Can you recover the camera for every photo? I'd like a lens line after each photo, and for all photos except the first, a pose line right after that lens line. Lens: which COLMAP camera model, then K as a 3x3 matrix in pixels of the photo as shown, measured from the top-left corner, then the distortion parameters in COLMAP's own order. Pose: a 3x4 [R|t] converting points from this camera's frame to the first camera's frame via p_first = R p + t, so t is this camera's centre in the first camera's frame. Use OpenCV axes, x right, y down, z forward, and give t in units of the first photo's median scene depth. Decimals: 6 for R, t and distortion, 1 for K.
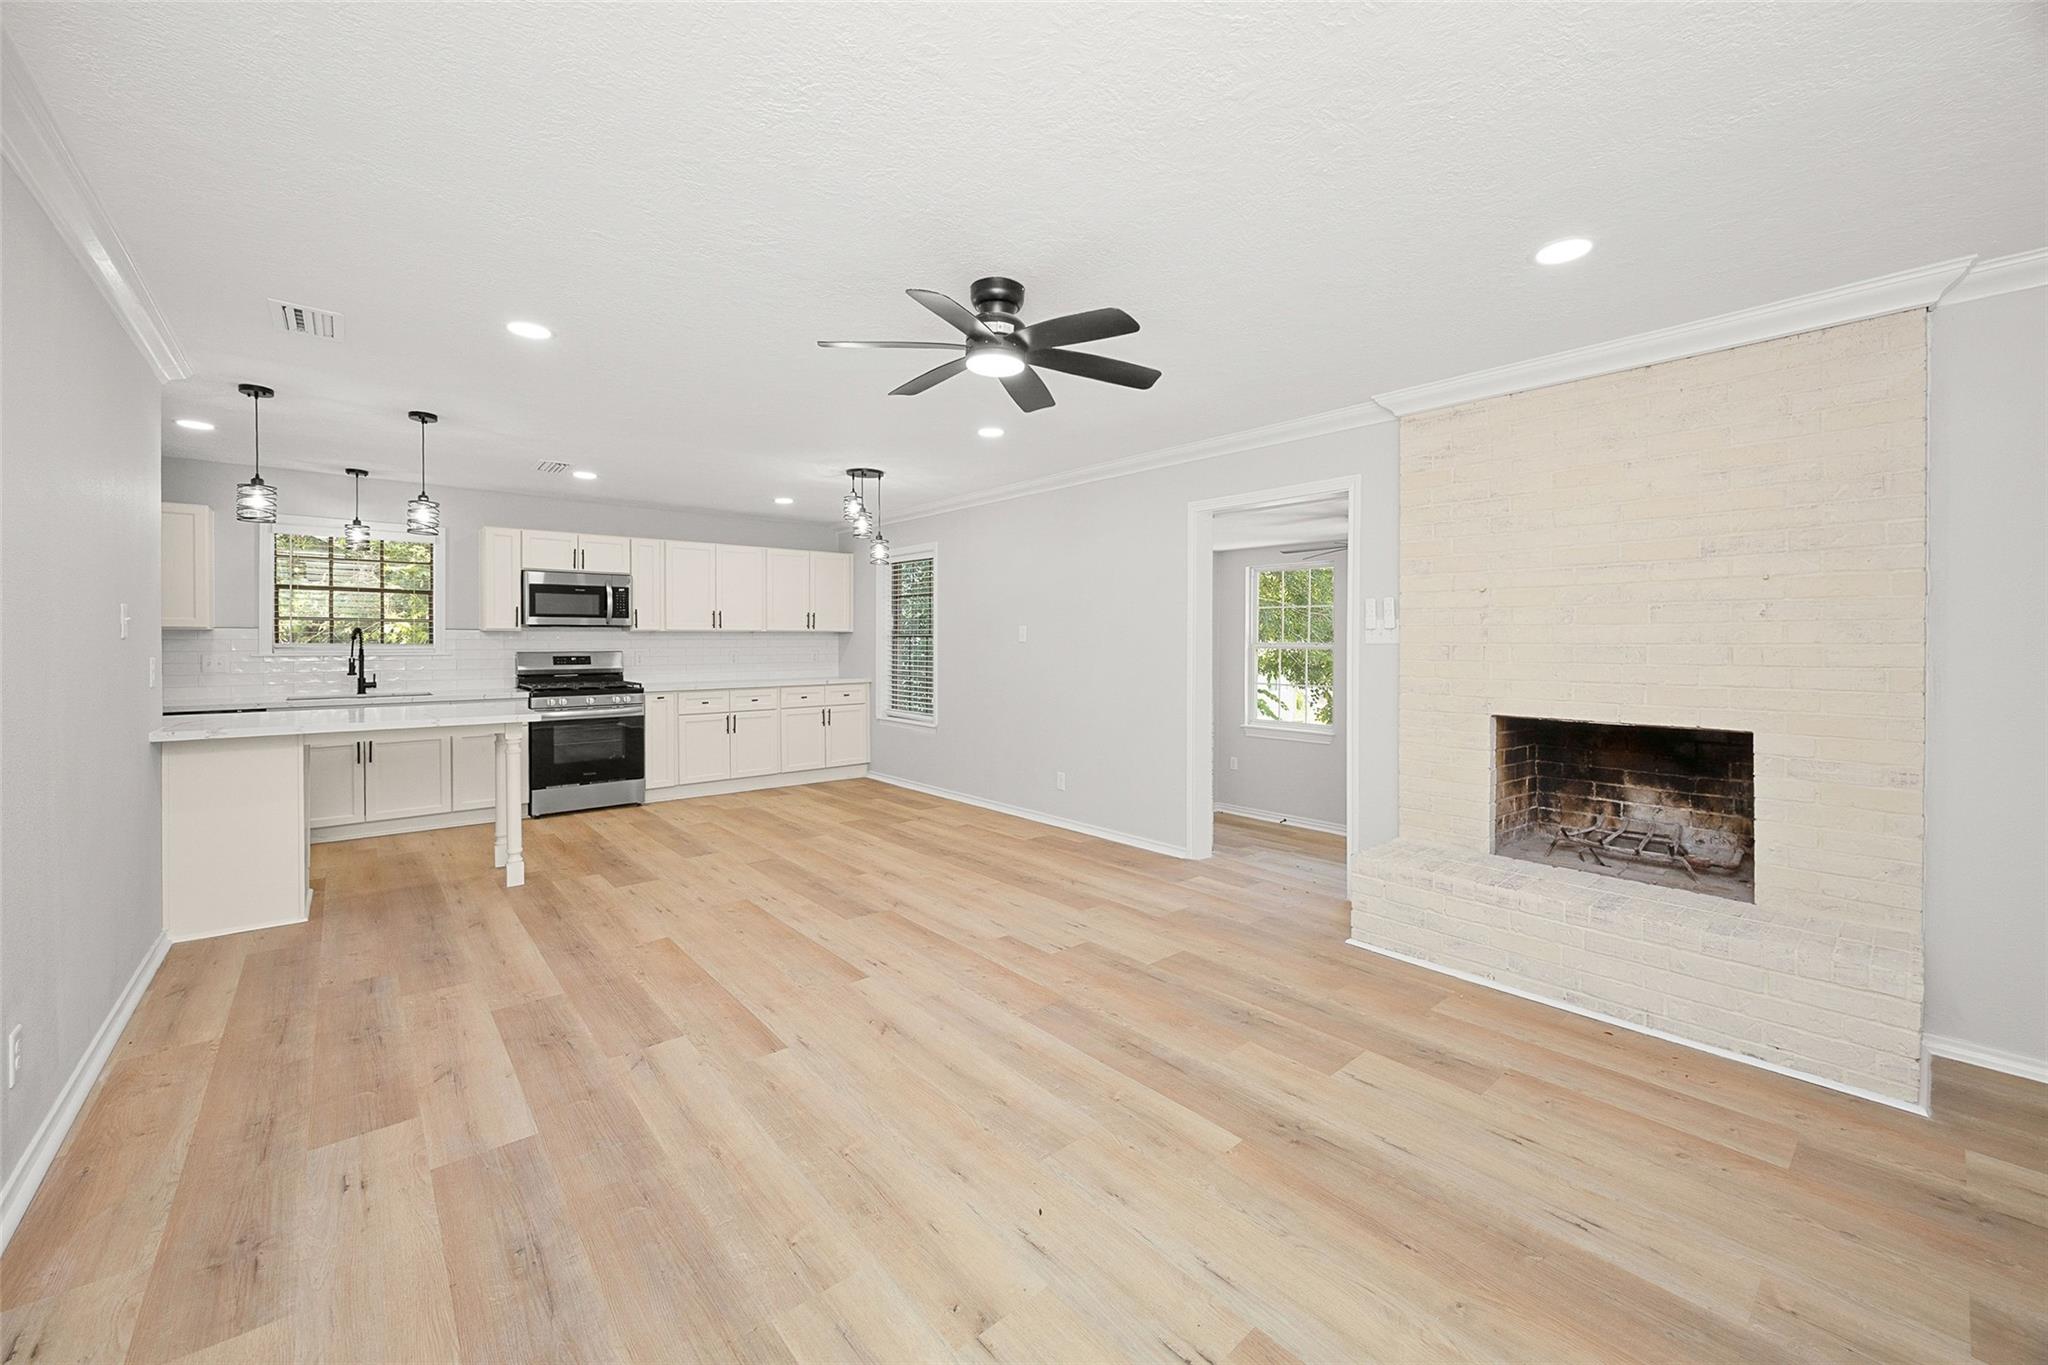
lens RADIAL K [[791.9, 0, 1025.2], [0, 791.9, 644.0], [0, 0, 1]] dist [-0.007368, 0.001259]
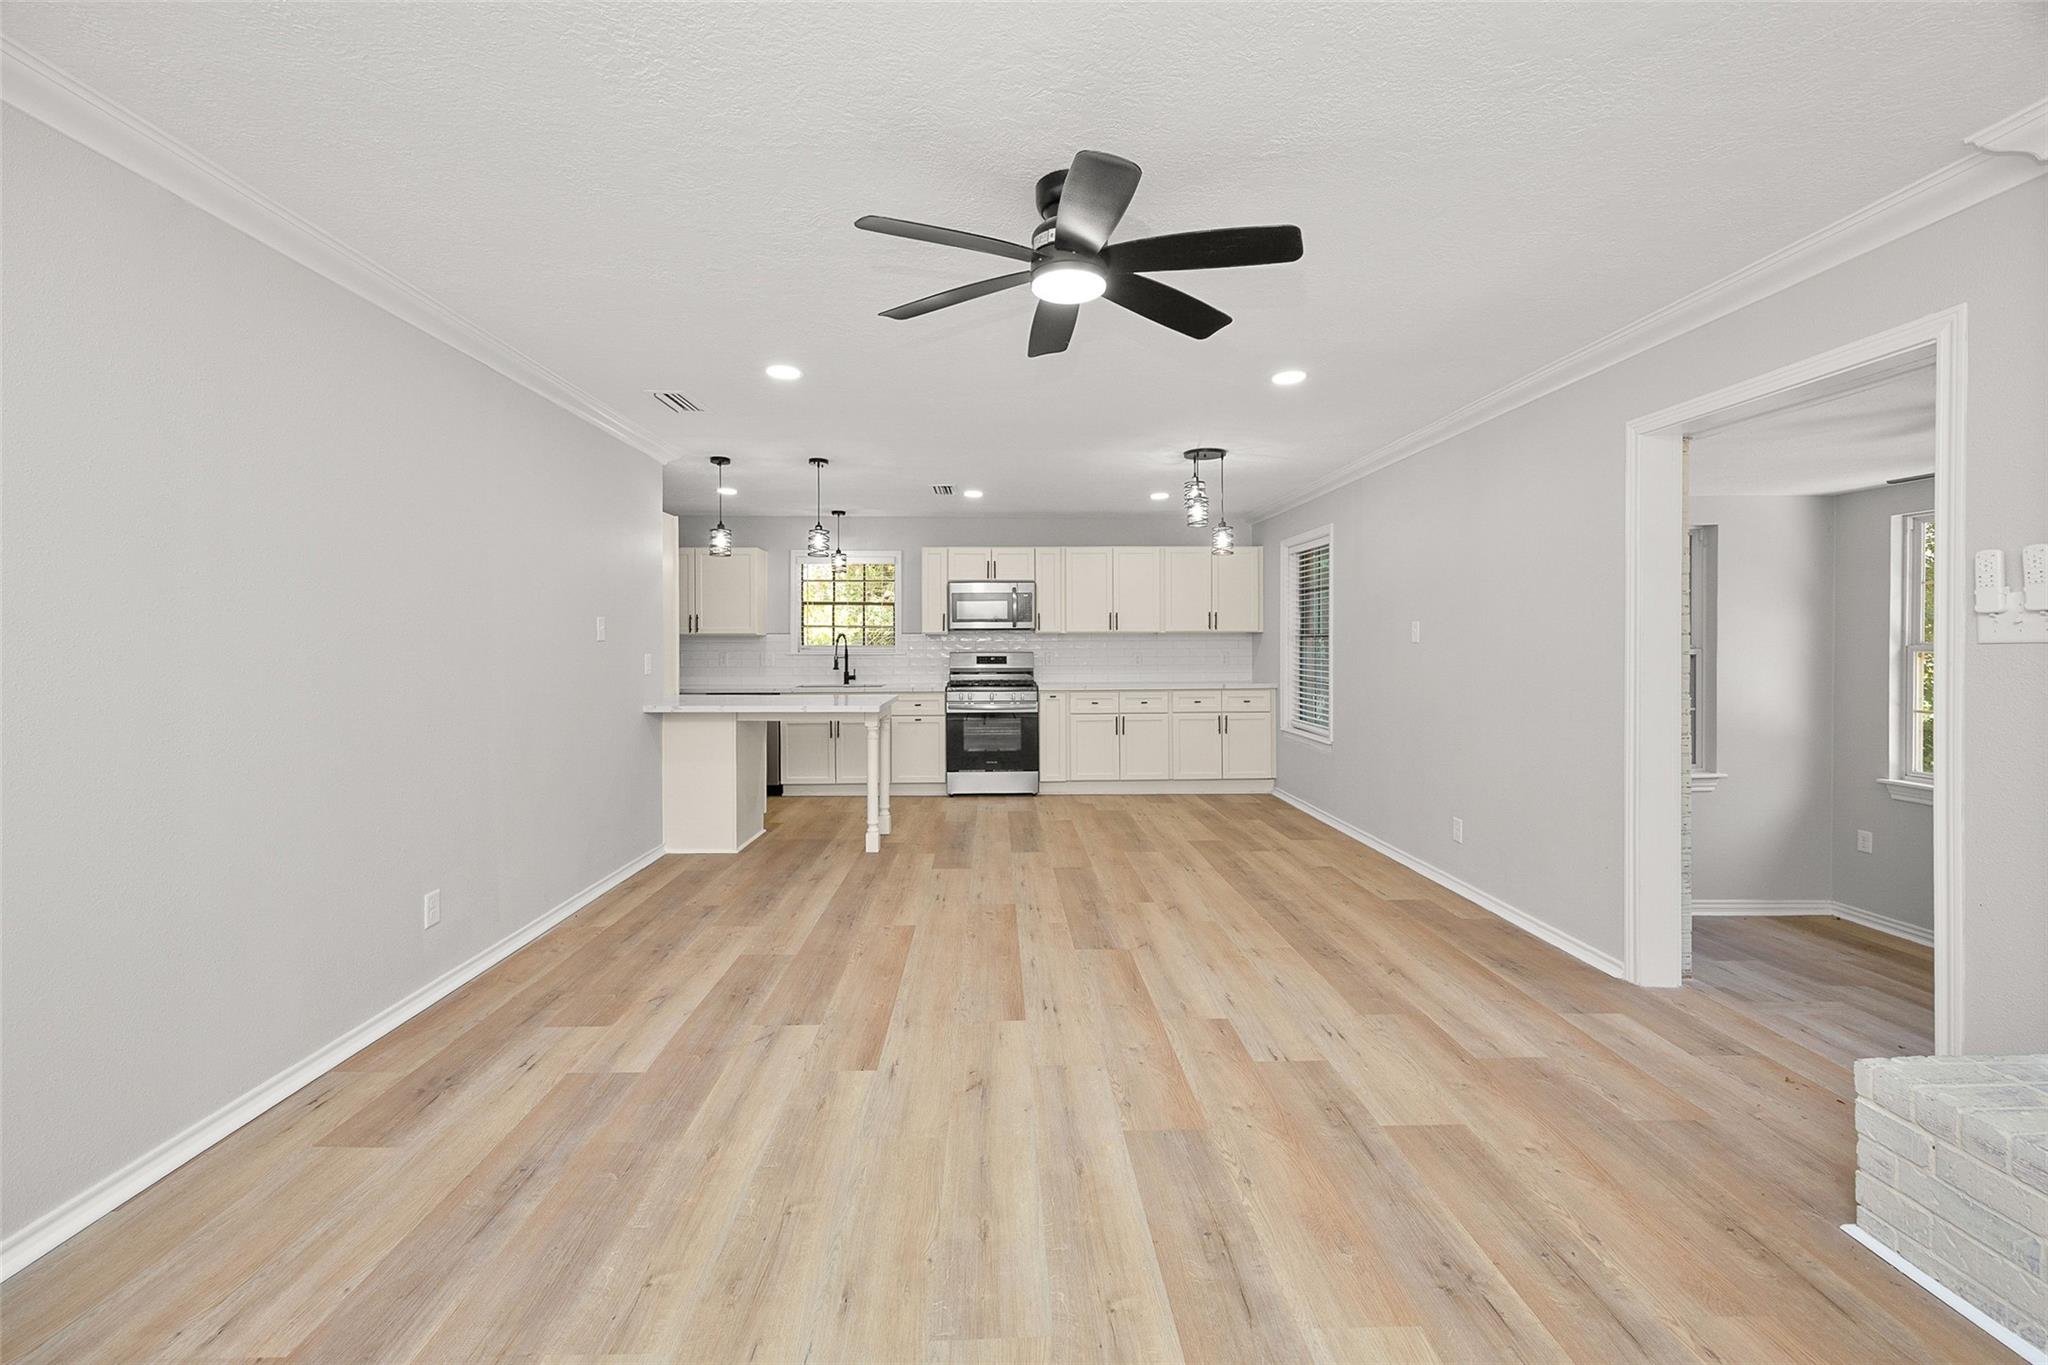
lens RADIAL K [[791.9, 0, 1022.5], [0, 791.9, 648.4], [0, 0, 1]] dist [-0.007368, 0.001259]
pose [[0.776910, 0.001867, -0.629608, 0.293889], [-0.000755, 0.999998, 0.002035, 0.002809], [0.629611, -0.001106, 0.776910, 0.257399]]
